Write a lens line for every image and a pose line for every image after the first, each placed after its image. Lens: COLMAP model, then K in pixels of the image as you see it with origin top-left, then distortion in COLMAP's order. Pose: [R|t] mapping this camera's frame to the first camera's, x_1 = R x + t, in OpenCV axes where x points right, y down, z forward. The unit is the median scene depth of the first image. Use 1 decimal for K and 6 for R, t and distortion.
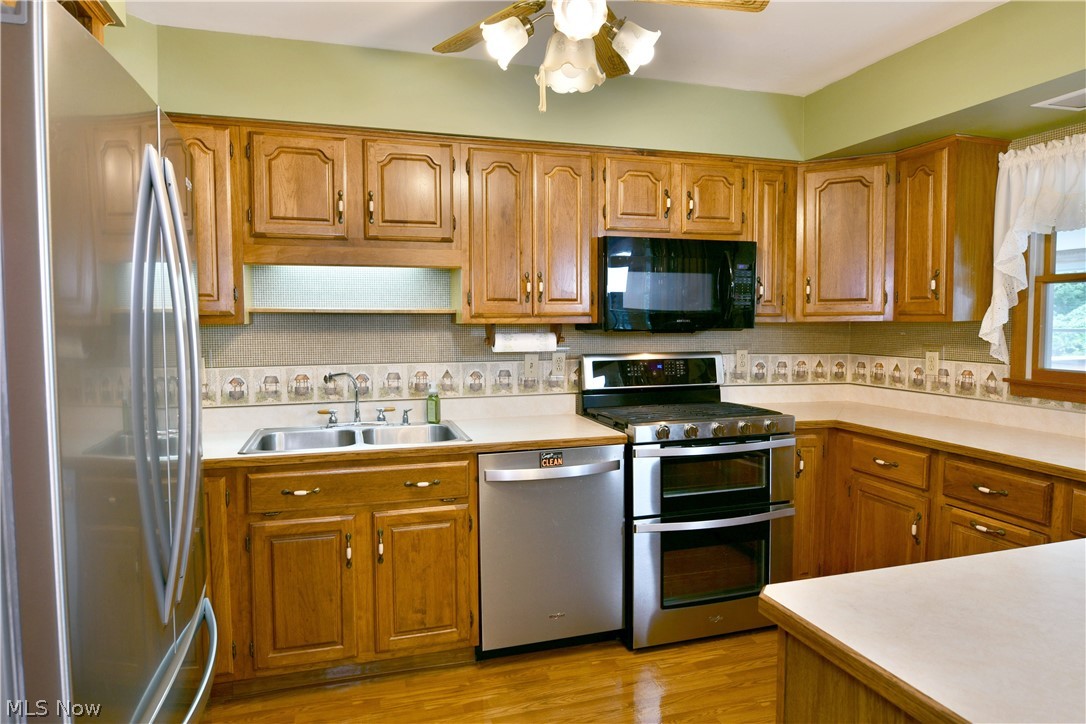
lens RADIAL K [[662.6, 0, 558.9], [0, 662.6, 361.1], [0, 0, 1]] dist [-0.010229, -0.008571]
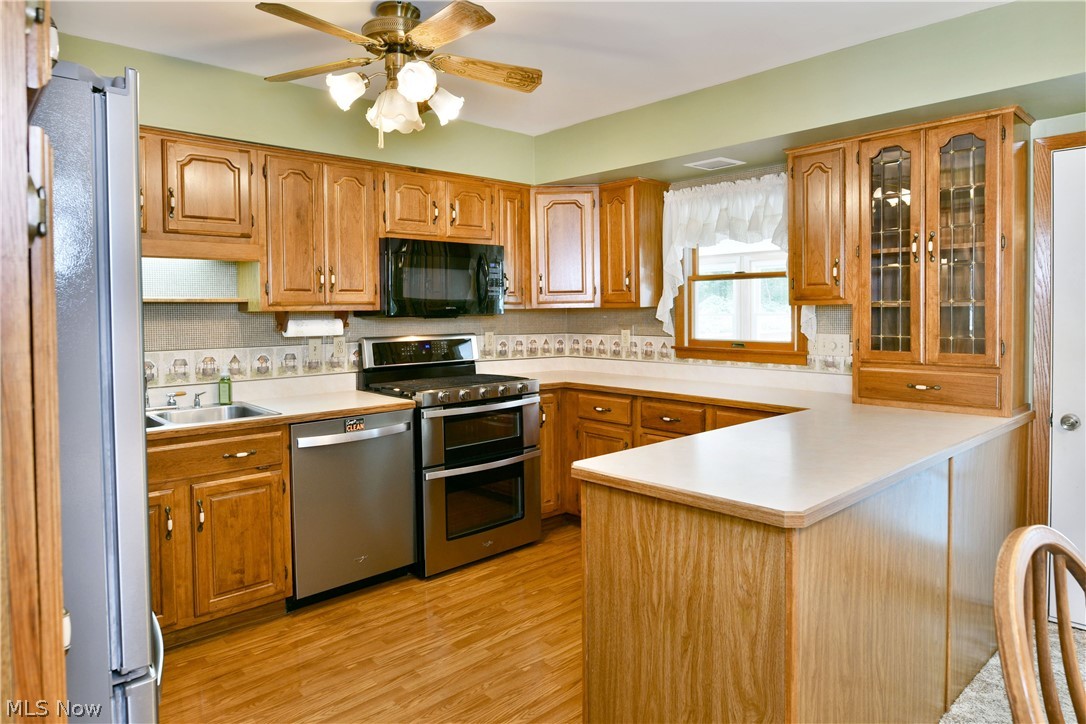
lens RADIAL K [[662.6, 0, 545.6], [0, 662.6, 328.2], [0, 0, 1]] dist [-0.010229, -0.008571]
pose [[0.909965, -0.017635, 0.414311, -0.168742], [0.032848, 0.999021, -0.029622, 0.019977], [-0.413383, 0.040564, 0.909653, -0.198485]]
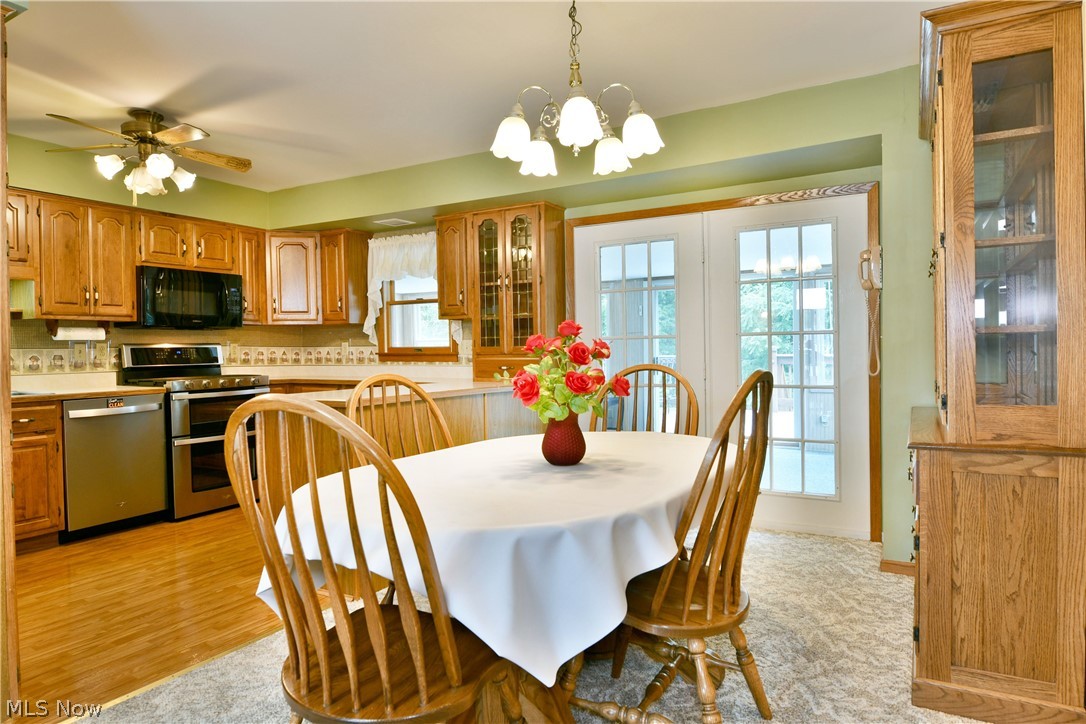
lens RADIAL K [[662.6, 0, 524.3], [0, 662.6, 367.1], [0, 0, 1]] dist [-0.010229, -0.008571]
pose [[0.761340, -0.021117, 0.648008, -0.260073], [0.046075, 0.998705, -0.021588, 0.127011], [-0.646713, 0.046293, 0.761327, -0.763679]]
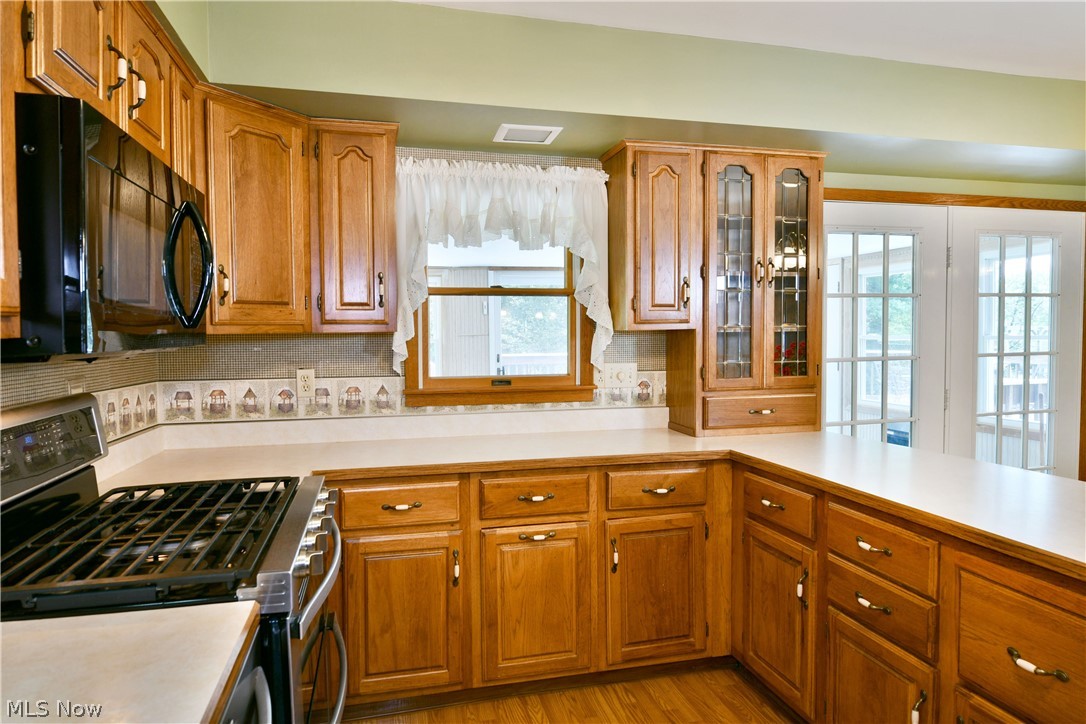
lens RADIAL K [[662.6, 0, 506.2], [0, 662.6, 355.7], [0, 0, 1]] dist [-0.010229, -0.008571]
pose [[0.063201, -0.033323, 0.997444, -0.277896], [0.068015, 0.997263, 0.029007, -0.041889], [-0.995680, 0.066008, 0.065294, 0.758504]]
